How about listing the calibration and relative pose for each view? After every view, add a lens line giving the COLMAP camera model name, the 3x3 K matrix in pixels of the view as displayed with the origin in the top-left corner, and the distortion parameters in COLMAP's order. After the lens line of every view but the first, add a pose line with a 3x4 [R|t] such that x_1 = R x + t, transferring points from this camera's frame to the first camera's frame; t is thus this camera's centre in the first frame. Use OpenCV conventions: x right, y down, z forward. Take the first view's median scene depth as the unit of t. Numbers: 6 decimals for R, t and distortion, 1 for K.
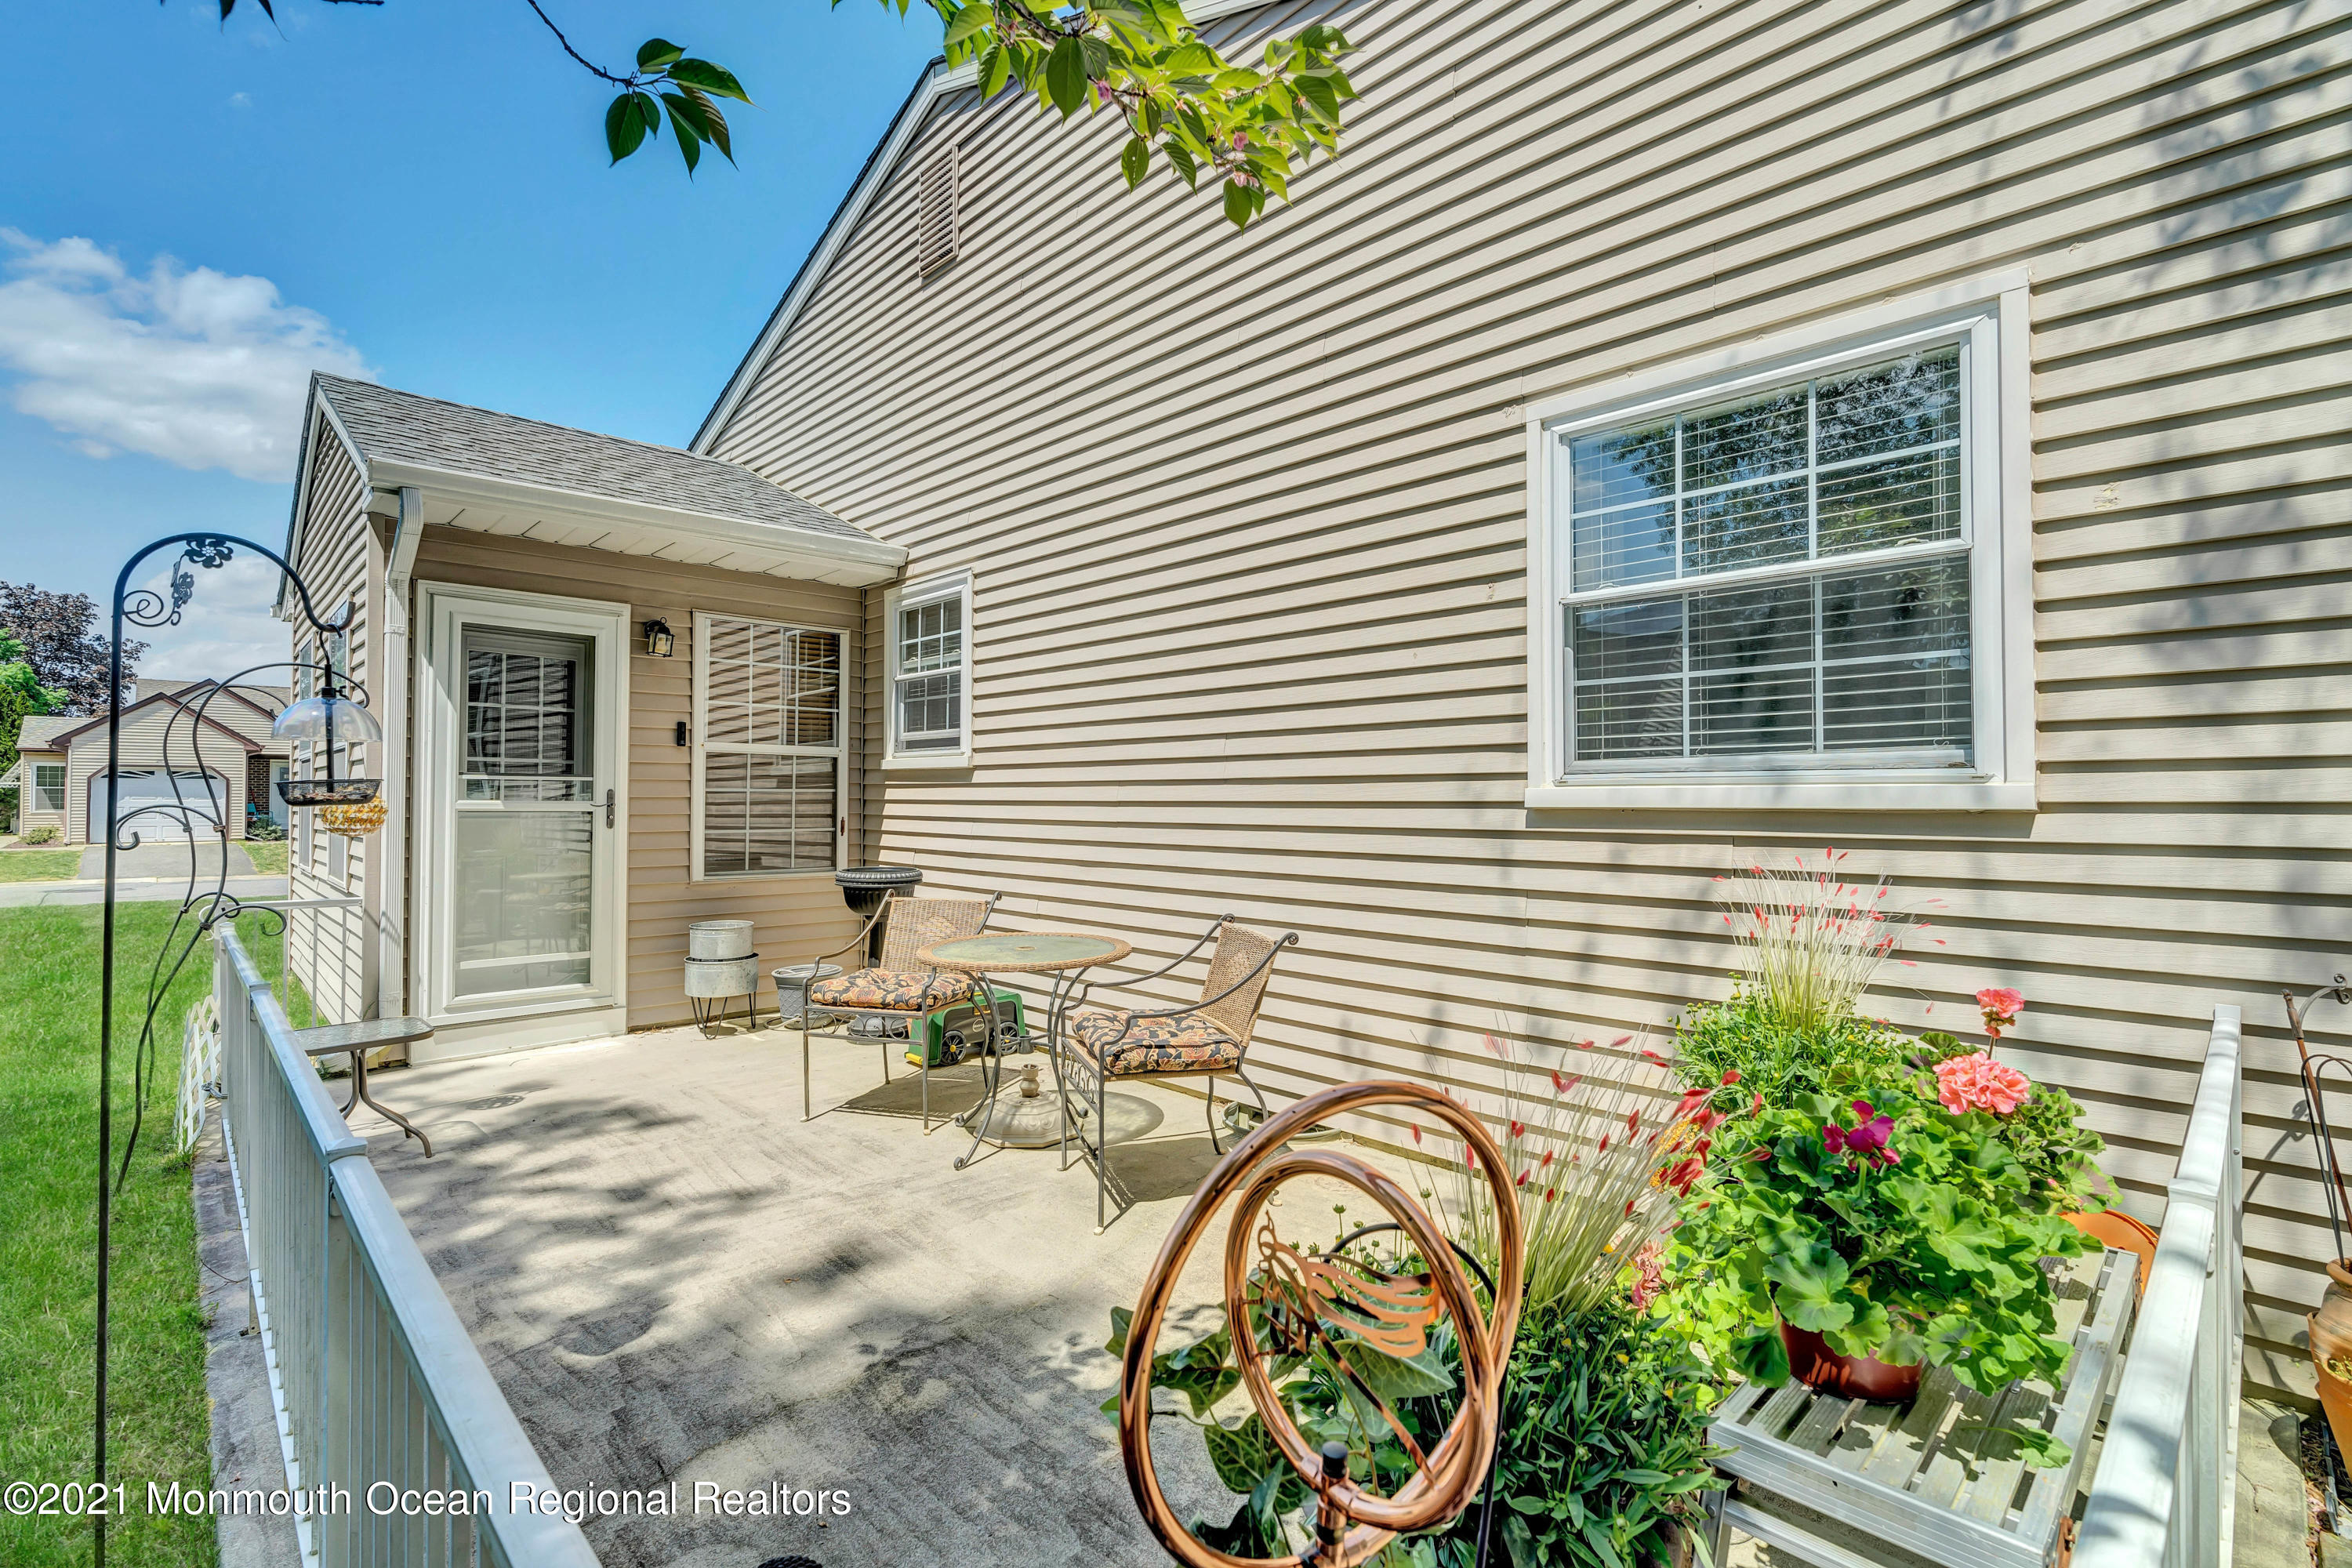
lens RADIAL K [[1053.9, 0, 1196.2], [0, 1053.9, 787.1], [0, 0, 1]] dist [-0.014226, 0.006714]
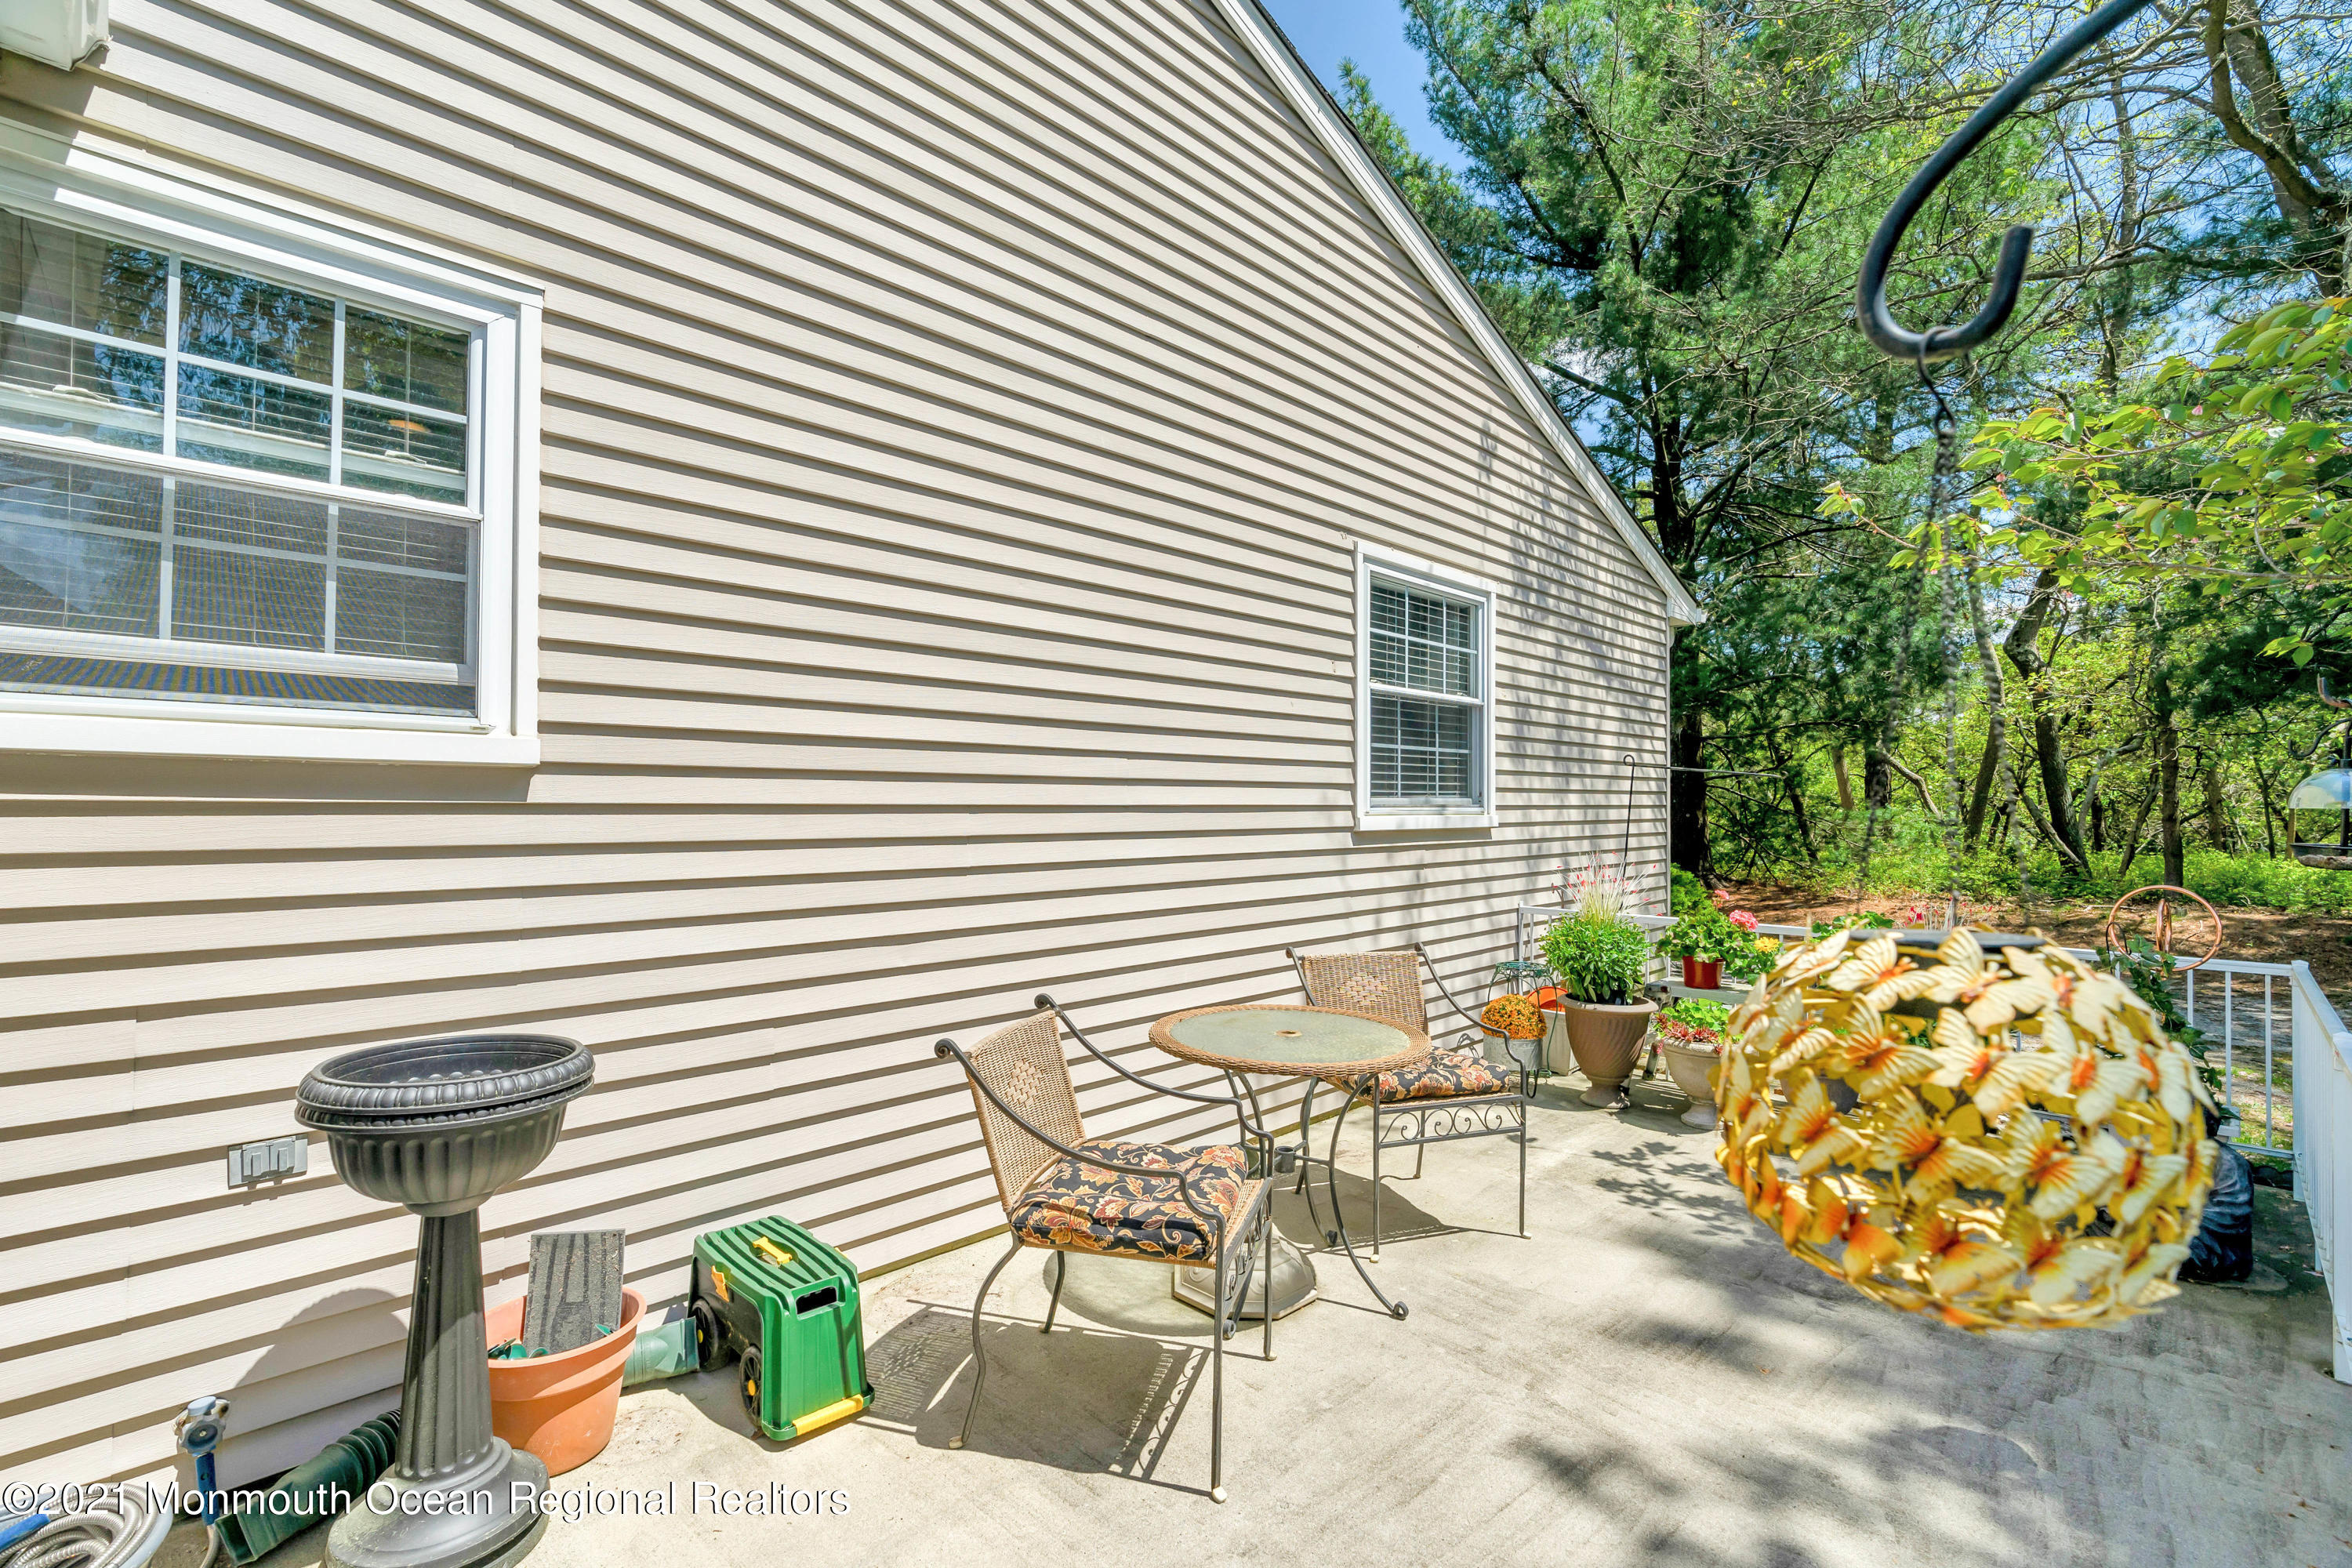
lens RADIAL K [[1053.9, 0, 1194.9], [0, 1053.9, 785.9], [0, 0, 1]] dist [-0.014226, 0.006714]
pose [[-0.026029, 0.003208, 0.999656, -1.073815], [-0.029574, 0.999555, -0.003977, -0.028816], [-0.999224, -0.029668, -0.025923, 1.258939]]
